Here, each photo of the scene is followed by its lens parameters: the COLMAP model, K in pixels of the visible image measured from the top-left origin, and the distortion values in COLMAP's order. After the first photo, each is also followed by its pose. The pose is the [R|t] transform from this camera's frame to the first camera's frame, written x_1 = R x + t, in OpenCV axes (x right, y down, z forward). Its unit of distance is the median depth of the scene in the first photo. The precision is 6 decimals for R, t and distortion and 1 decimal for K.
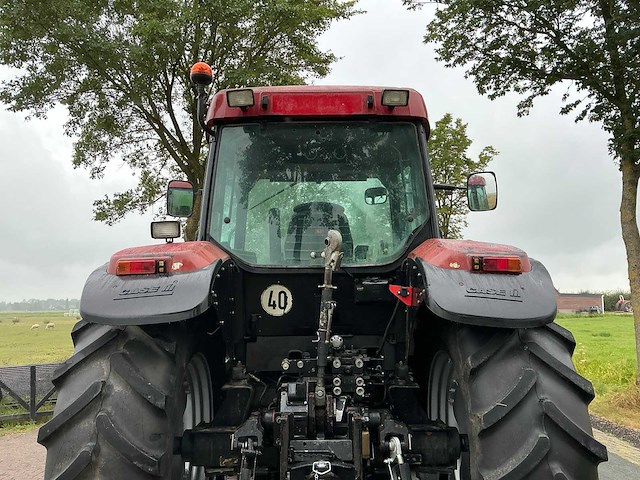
lens RADIAL K [[532.0, 0, 319.2], [0, 532.0, 236.9], [0, 0, 1]] dist [0.054322, -0.100166]
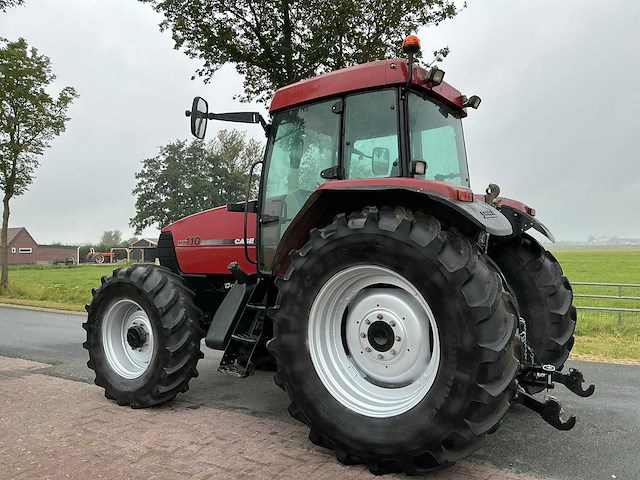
lens RADIAL K [[532.0, 0, 323.2], [0, 532.0, 237.4], [0, 0, 1]] dist [0.054322, -0.100166]
pose [[0.569821, 0.032575, 0.821123, -1.586788], [-0.104555, 0.993967, 0.033124, 0.141054], [-0.815090, -0.104727, 0.569790, 0.448923]]
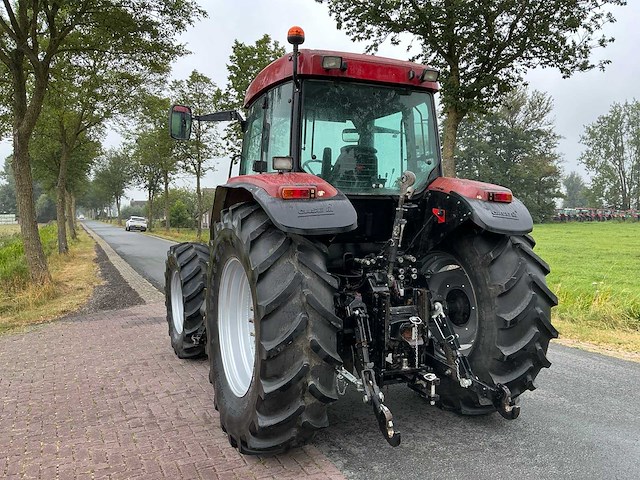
lens RADIAL K [[532.0, 0, 314.1], [0, 532.0, 246.7], [0, 0, 1]] dist [0.054322, -0.100166]
pose [[0.914187, -0.015001, 0.405015, -0.813655], [-0.057587, 0.984368, 0.166443, -0.037335], [-0.401181, -0.175484, 0.899033, -0.259883]]
